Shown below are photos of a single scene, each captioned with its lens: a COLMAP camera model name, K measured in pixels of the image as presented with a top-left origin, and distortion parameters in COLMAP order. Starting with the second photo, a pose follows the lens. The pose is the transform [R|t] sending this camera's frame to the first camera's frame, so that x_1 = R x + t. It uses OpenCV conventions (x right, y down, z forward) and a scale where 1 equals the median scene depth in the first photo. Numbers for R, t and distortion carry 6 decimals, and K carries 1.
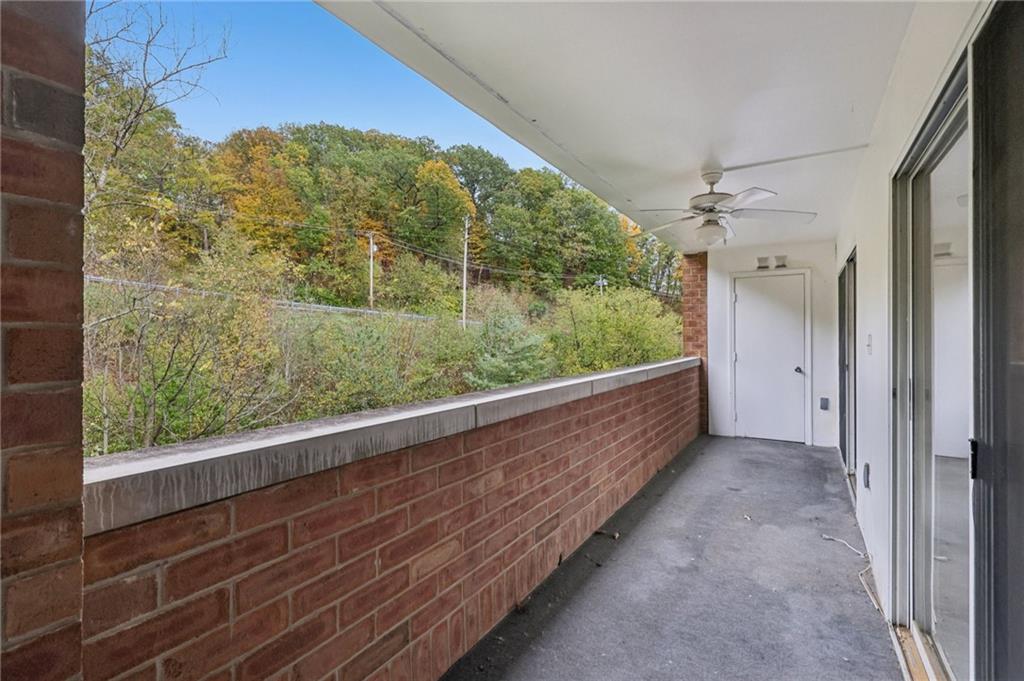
lens RADIAL K [[484.0, 0, 514.9], [0, 484.0, 342.2], [0, 0, 1]] dist [0.005137, 0.000341]
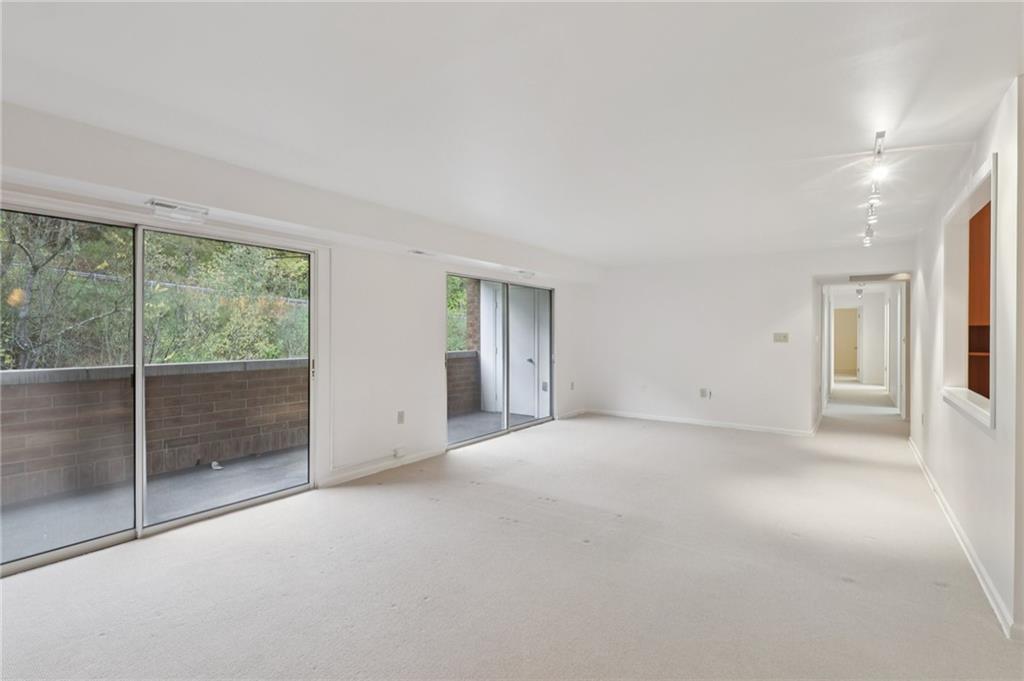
lens RADIAL K [[484.0, 0, 518.4], [0, 484.0, 335.5], [0, 0, 1]] dist [0.005137, 0.000341]
pose [[0.996654, 0.010214, -0.081090, 0.607147], [-0.010327, 0.999946, -0.000972, -0.009263], [0.081076, 0.001806, 0.996706, -0.287255]]
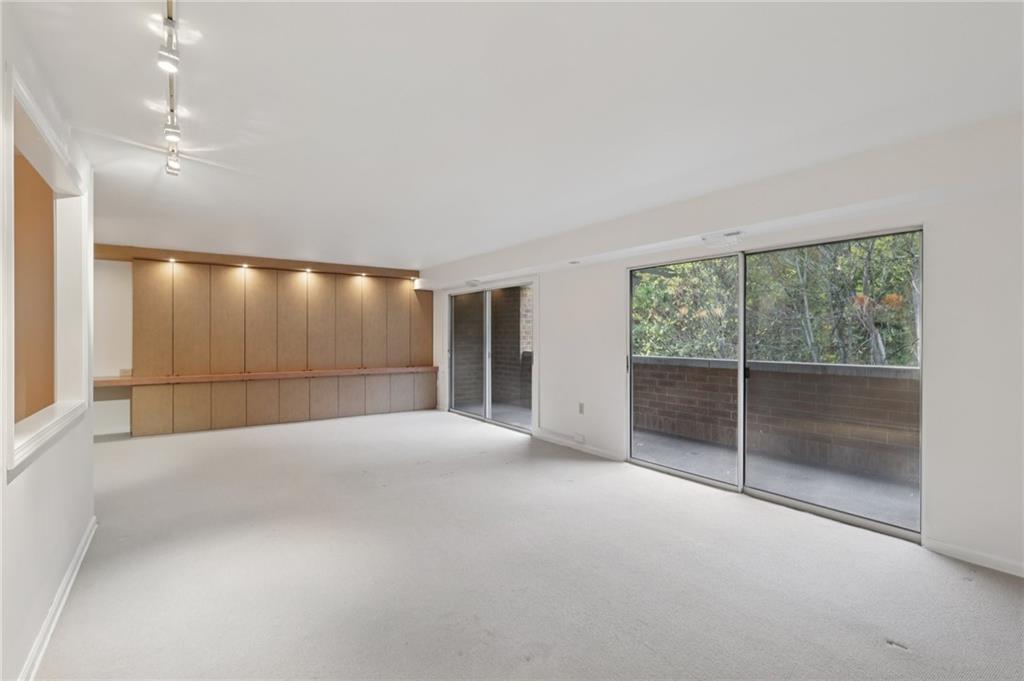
lens RADIAL K [[484.0, 0, 515.6], [0, 484.0, 340.0], [0, 0, 1]] dist [0.005137, 0.000341]
pose [[-0.416008, 0.017522, -0.909192, 1.452905], [0.000622, 0.999820, 0.018984, -0.024353], [0.909361, 0.007332, -0.415944, 1.122996]]
